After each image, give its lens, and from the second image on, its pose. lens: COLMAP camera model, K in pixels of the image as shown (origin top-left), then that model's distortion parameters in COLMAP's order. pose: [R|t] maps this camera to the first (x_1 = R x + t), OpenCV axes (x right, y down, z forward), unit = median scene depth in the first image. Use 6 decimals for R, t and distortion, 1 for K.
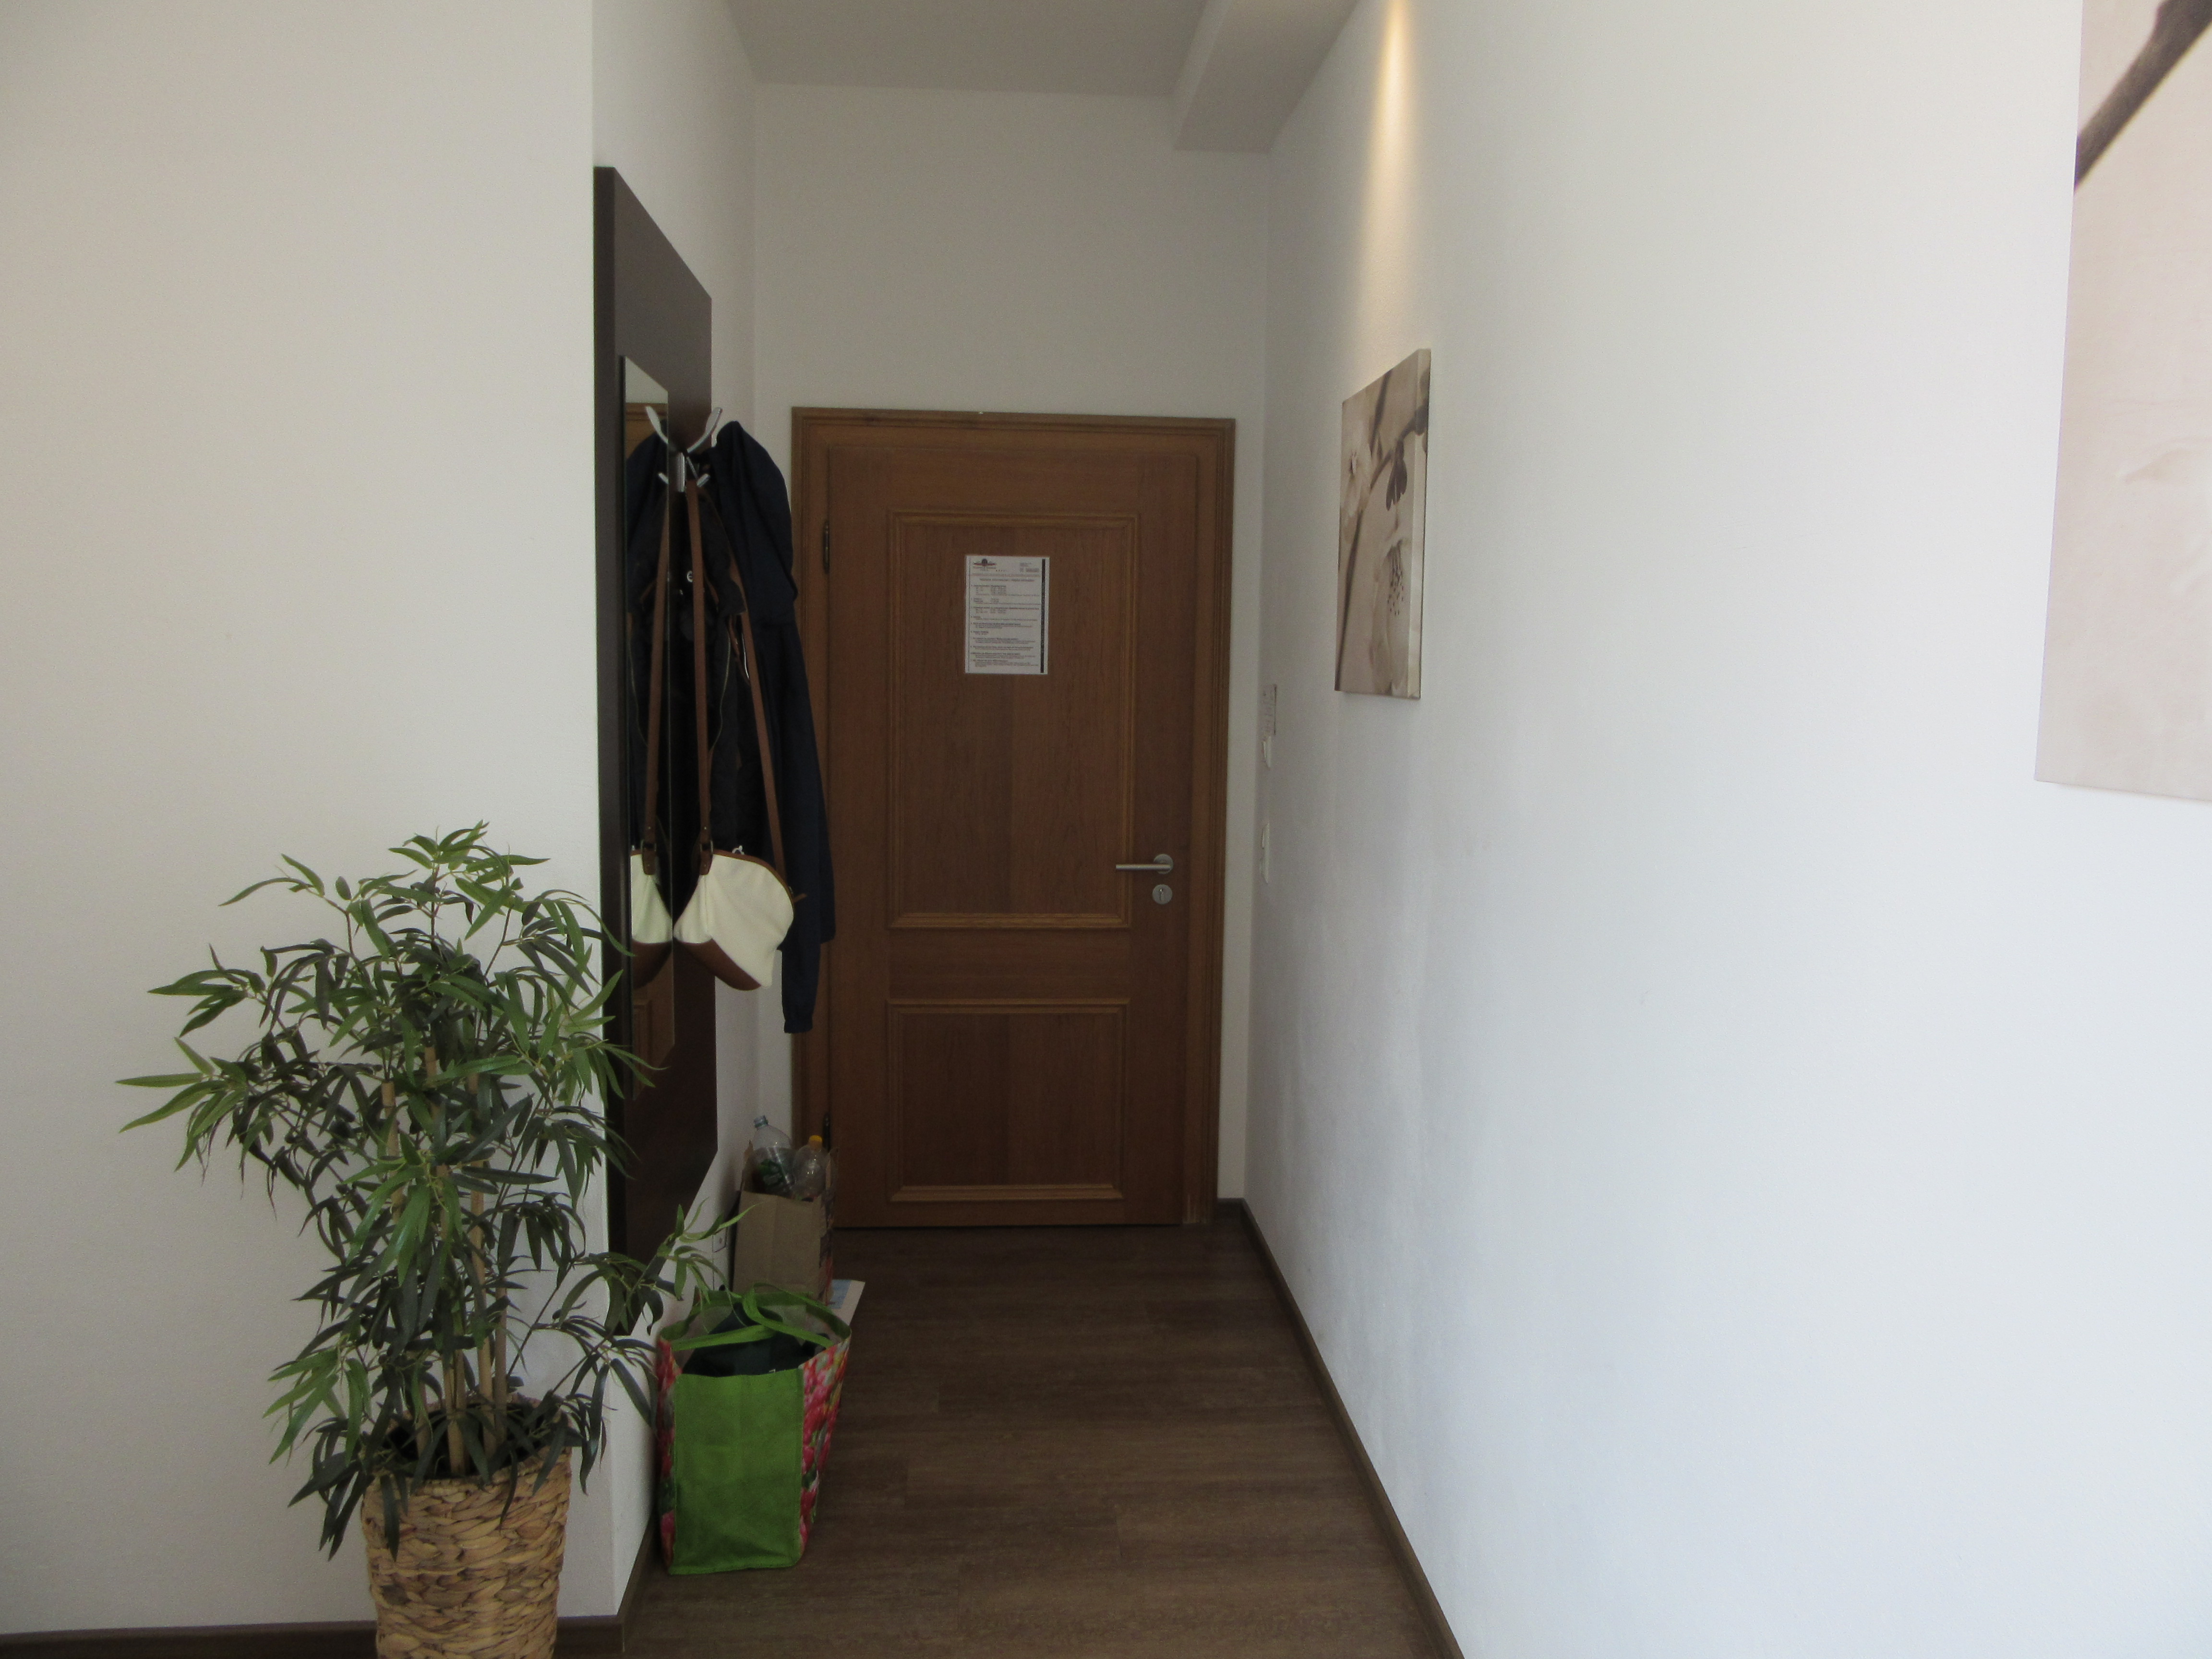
lens RADIAL K [[1641.4, 0, 1098.5], [0, 1641.4, 802.1], [0, 0, 1]] dist [-0.030971, 0.011280]
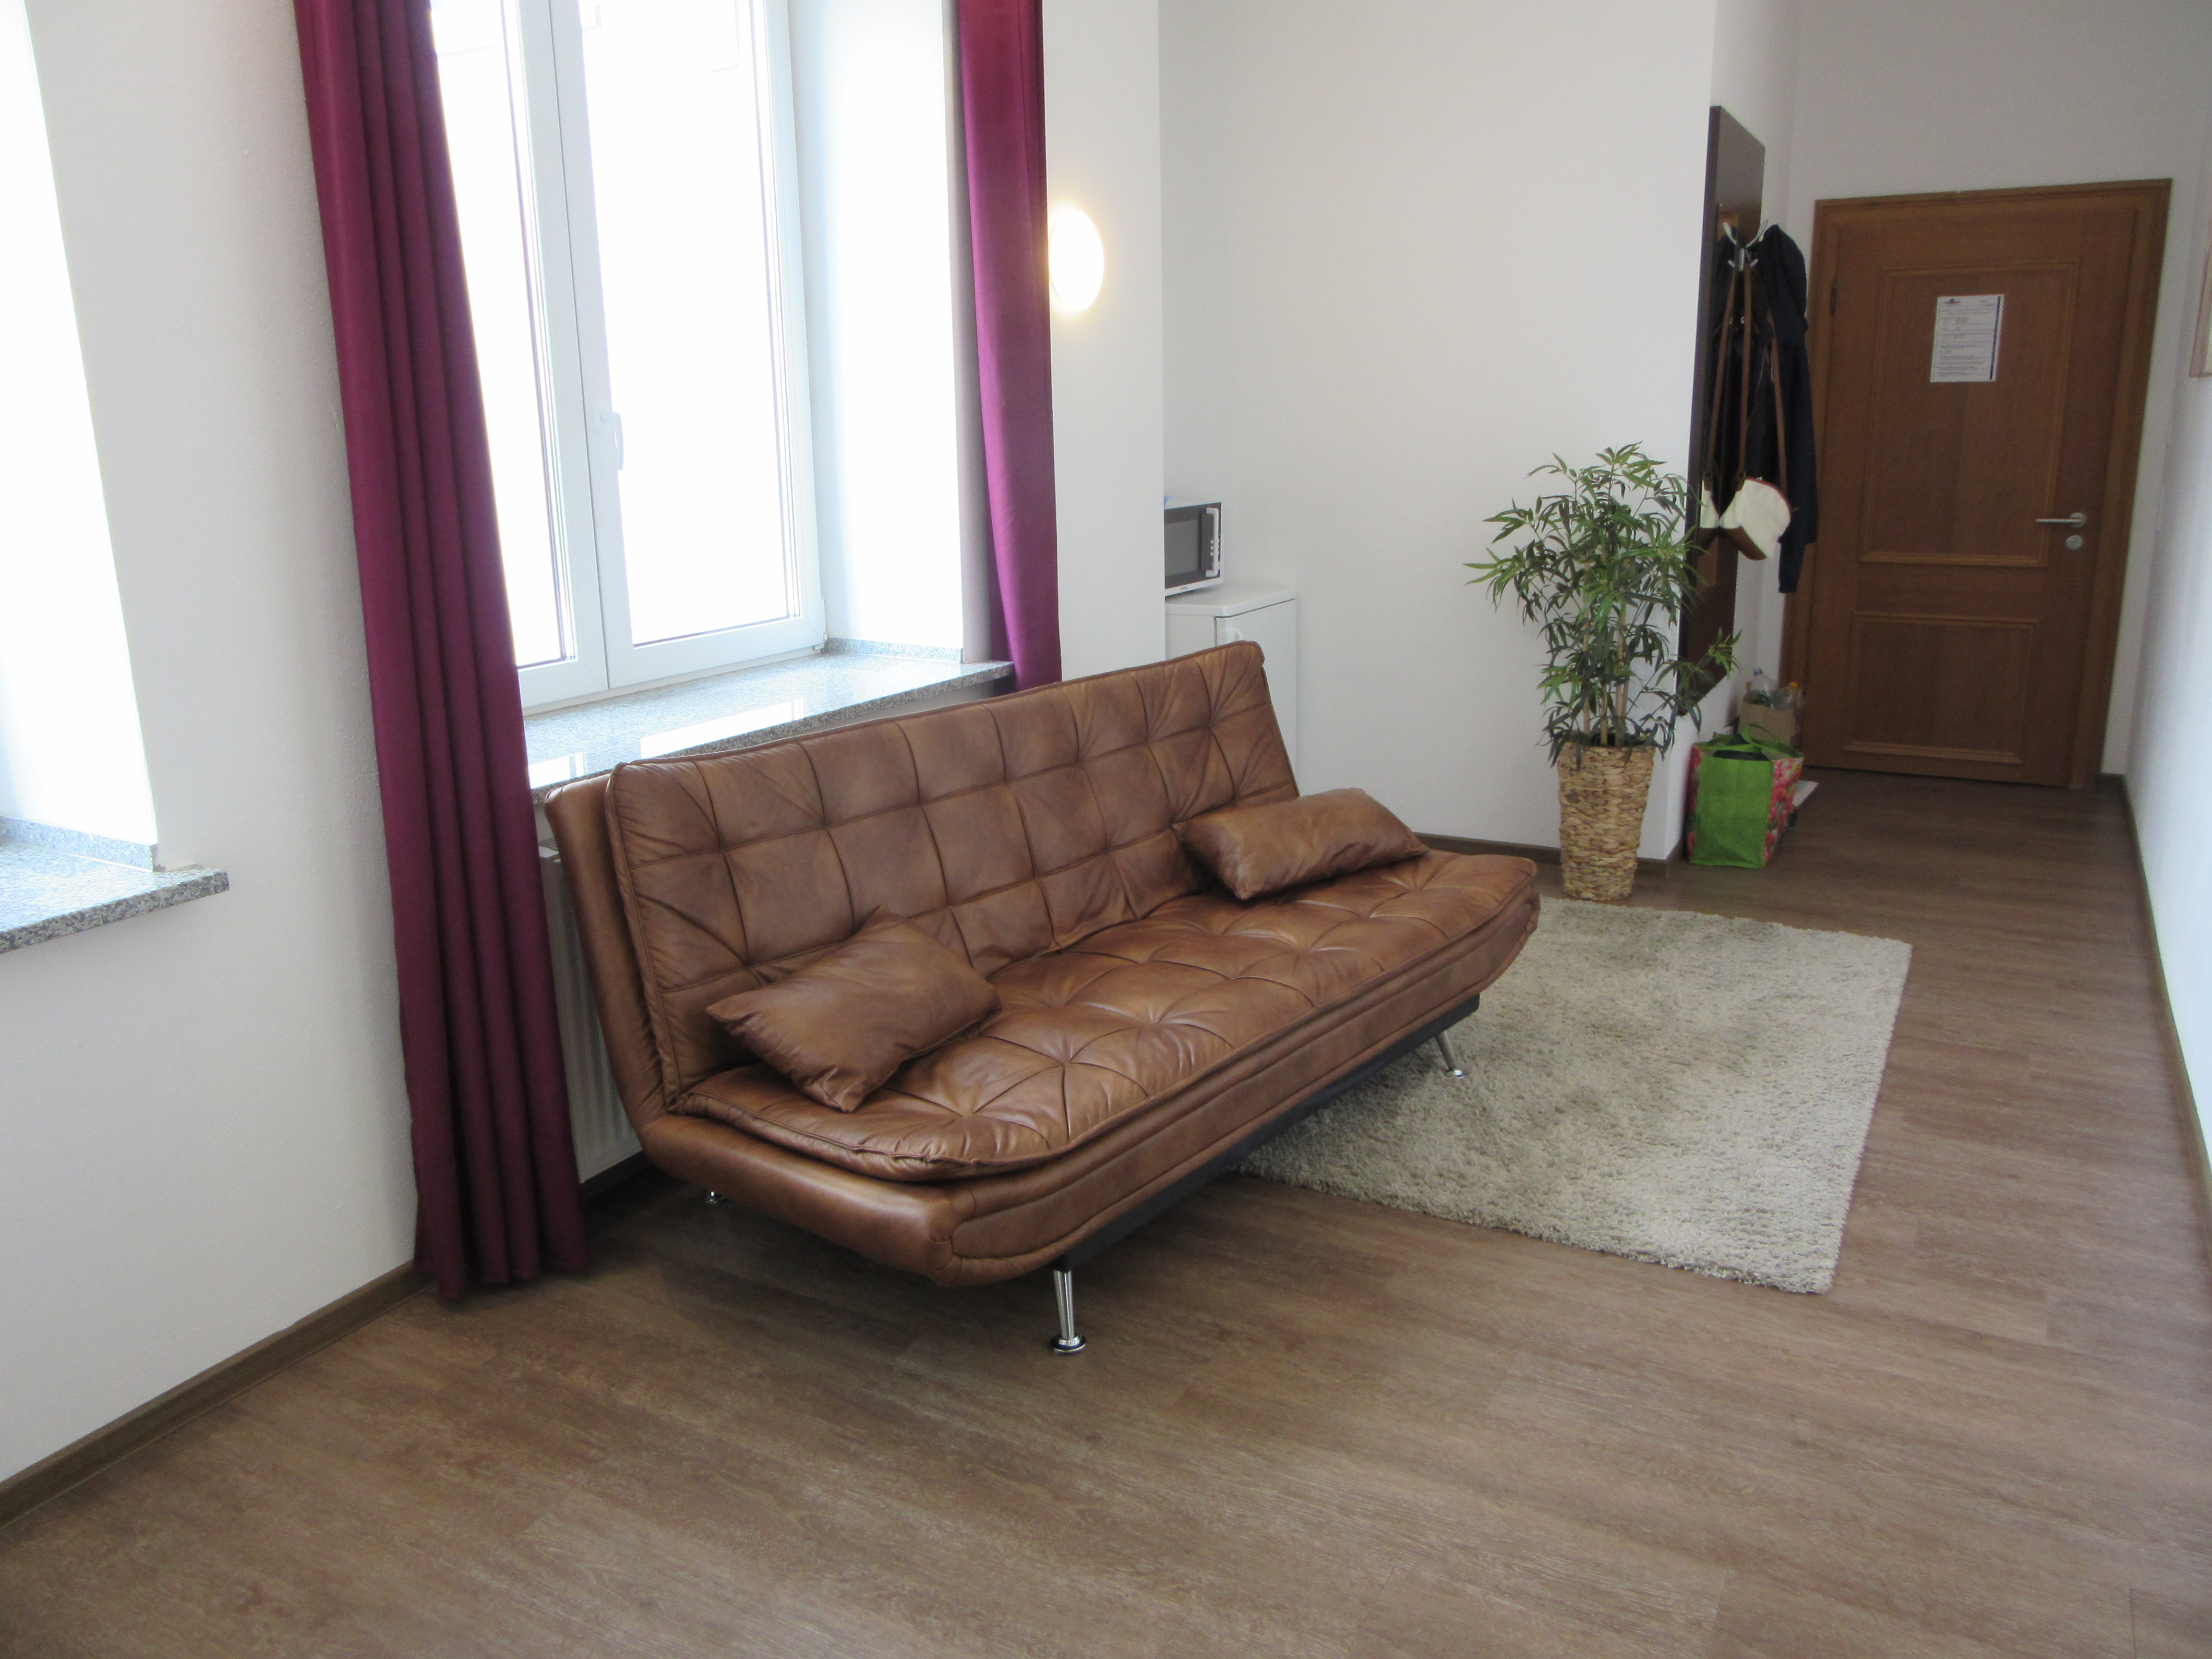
lens RADIAL K [[1641.4, 0, 1098.5], [0, 1641.4, 802.1], [0, 0, 1]] dist [-0.030971, 0.011280]
pose [[0.830970, 0.100767, -0.547115, 0.187384], [-0.022806, 0.988802, 0.147478, 0.132782], [0.555849, -0.110073, 0.823963, -0.893042]]
